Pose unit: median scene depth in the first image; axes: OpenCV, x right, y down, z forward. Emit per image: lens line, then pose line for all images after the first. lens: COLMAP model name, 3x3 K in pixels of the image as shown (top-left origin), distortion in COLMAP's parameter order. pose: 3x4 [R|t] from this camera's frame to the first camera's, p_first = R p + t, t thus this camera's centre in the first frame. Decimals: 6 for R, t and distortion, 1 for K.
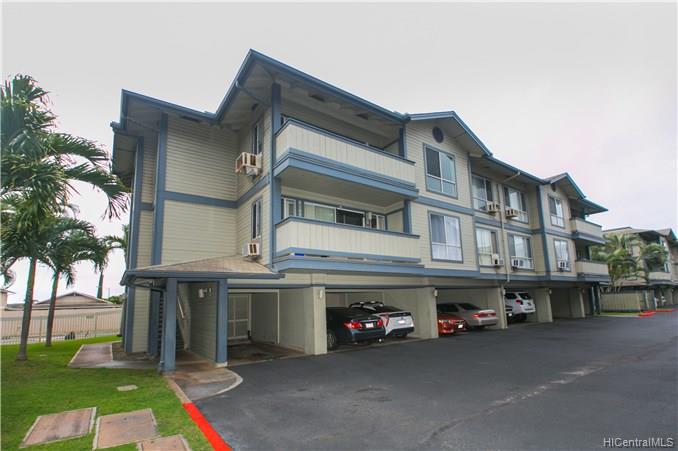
lens RADIAL K [[318.5, 0, 357.5], [0, 318.5, 242.3], [0, 0, 1]] dist [0.013016, -0.000180]
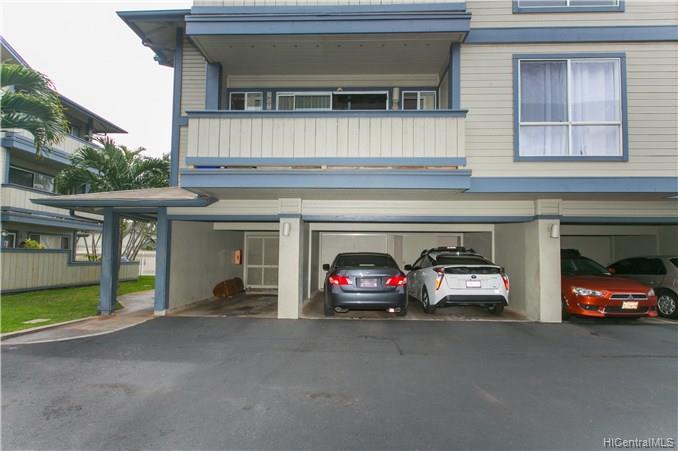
lens RADIAL K [[431.6, 0, 339.1], [0, 431.6, 204.0], [0, 0, 1]] dist [-0.038447, 0.000035]
pose [[0.770190, -0.021751, -0.637444, 0.403223], [0.085674, 0.993889, 0.069602, 0.050966], [0.632034, -0.108219, 0.767347, 0.326095]]
